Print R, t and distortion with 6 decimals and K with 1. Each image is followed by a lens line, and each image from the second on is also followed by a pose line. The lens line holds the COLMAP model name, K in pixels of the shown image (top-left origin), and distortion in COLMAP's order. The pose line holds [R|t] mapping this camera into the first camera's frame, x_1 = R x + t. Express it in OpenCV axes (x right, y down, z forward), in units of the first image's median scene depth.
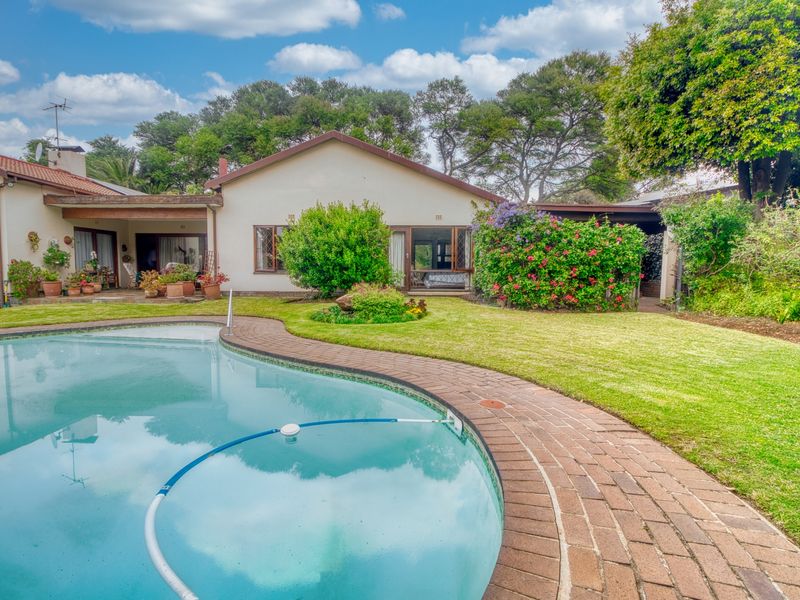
lens RADIAL K [[418.8, 0, 405.4], [0, 418.8, 301.2], [0, 0, 1]] dist [-0.004000, -0.000875]
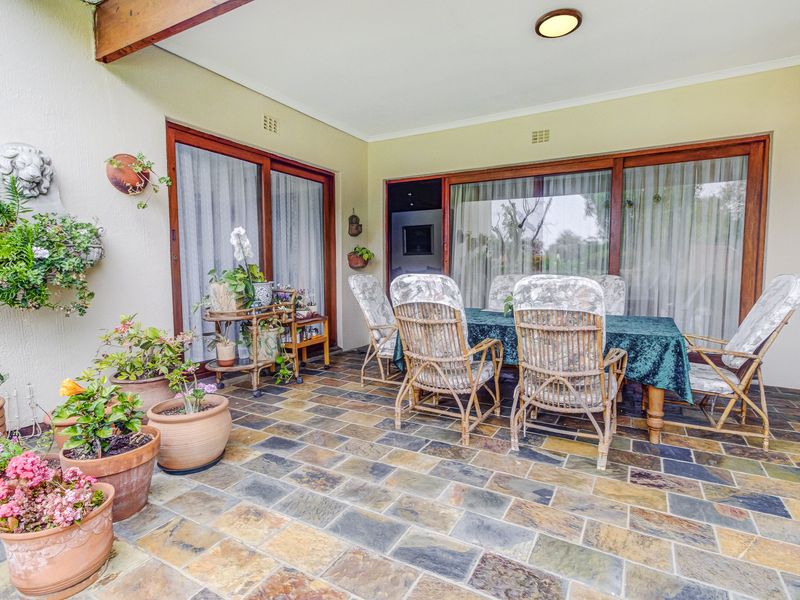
lens RADIAL K [[420.9, 0, 403.0], [0, 420.9, 305.5], [0, 0, 1]] dist [-0.002855, 0.000283]
pose [[0.888502, 0.027488, -0.458049, -0.593063], [-0.026980, 0.999607, 0.007652, -0.084960], [0.458079, 0.005559, 0.888894, 0.883967]]
